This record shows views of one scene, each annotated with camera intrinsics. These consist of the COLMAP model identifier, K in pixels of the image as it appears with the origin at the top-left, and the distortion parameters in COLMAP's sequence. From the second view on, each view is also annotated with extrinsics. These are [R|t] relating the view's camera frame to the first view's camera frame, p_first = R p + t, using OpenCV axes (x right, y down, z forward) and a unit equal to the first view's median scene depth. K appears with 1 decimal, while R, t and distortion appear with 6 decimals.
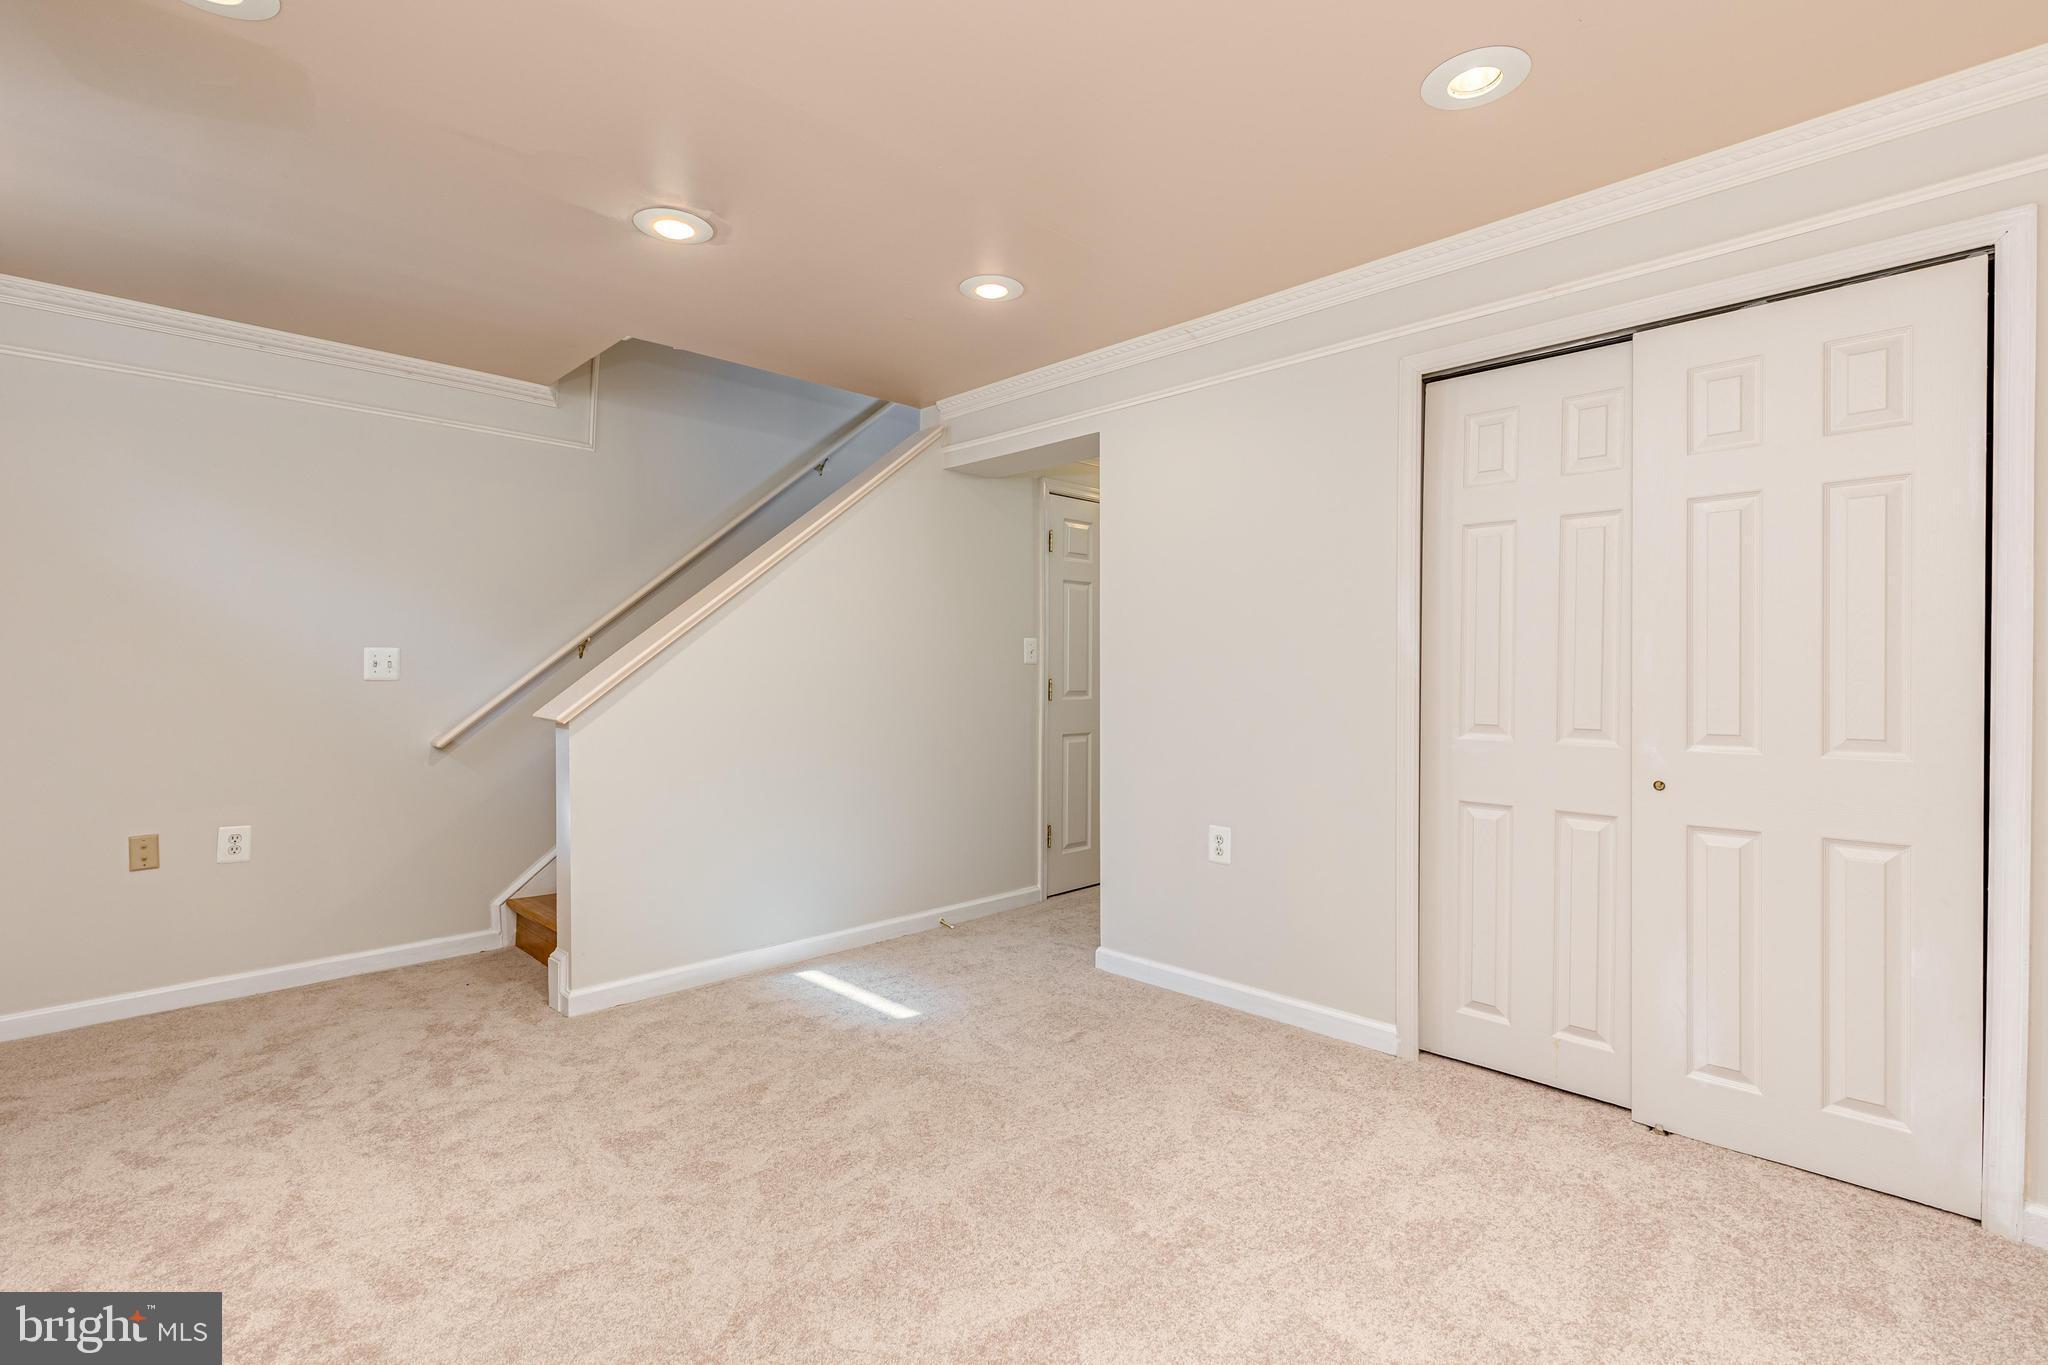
lens RADIAL K [[937.6, 0, 1029.7], [0, 937.6, 682.4], [0, 0, 1]] dist [-0.003764, -0.000529]
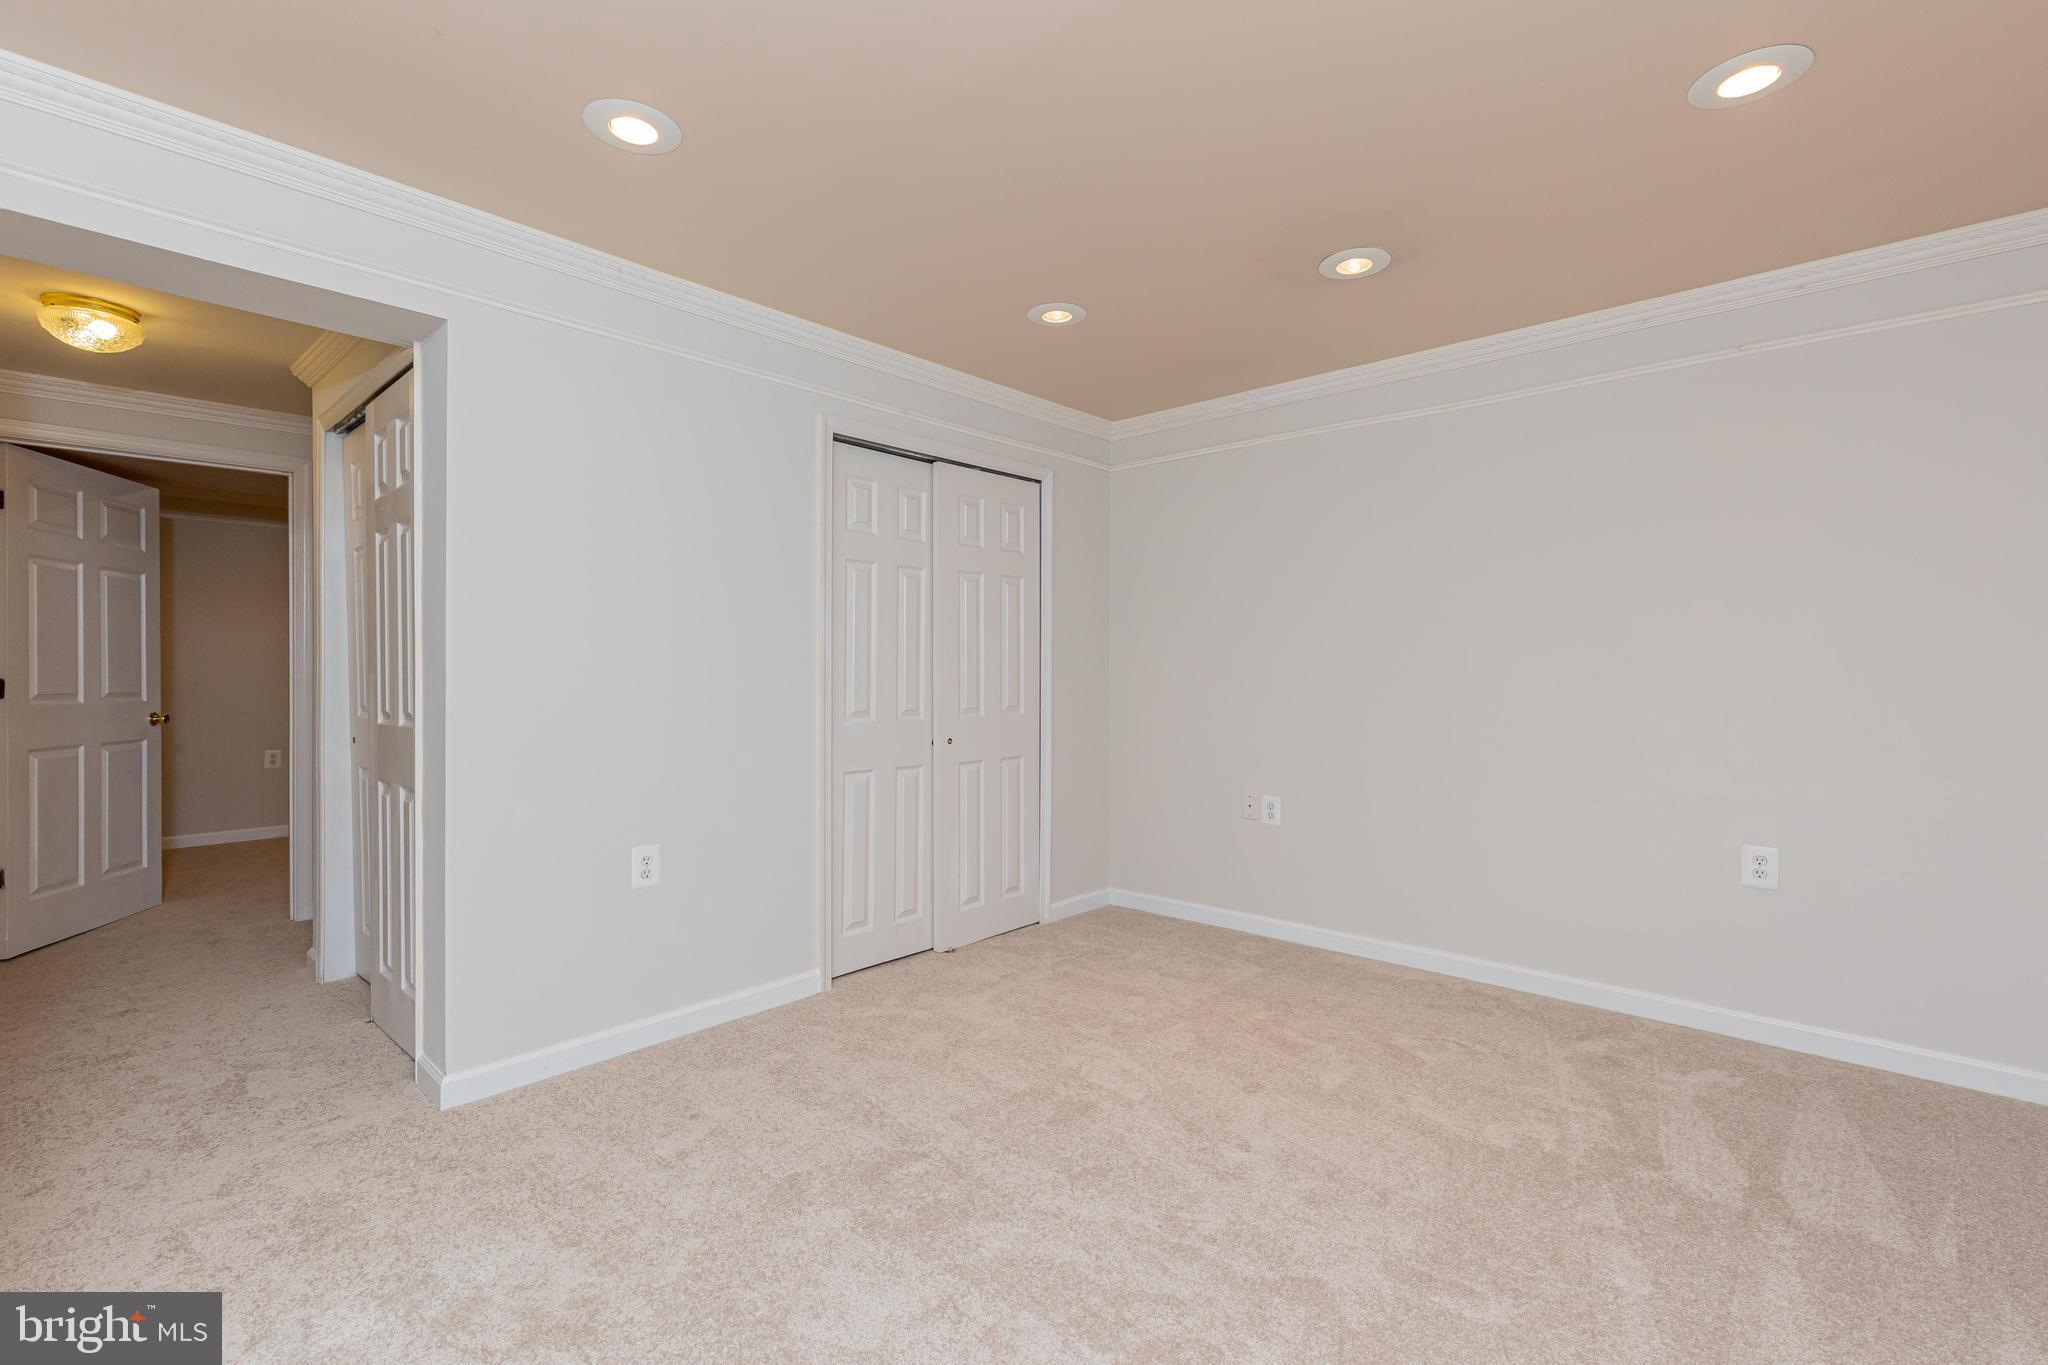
lens RADIAL K [[933.5, 0, 1024.6], [0, 933.5, 680.0], [0, 0, 1]] dist [-0.005081, -0.000961]
pose [[-0.080935, -0.002065, 0.996717, -0.862407], [0.006727, 0.999974, 0.002618, -0.000551], [-0.996697, 0.006917, -0.080919, 0.886775]]
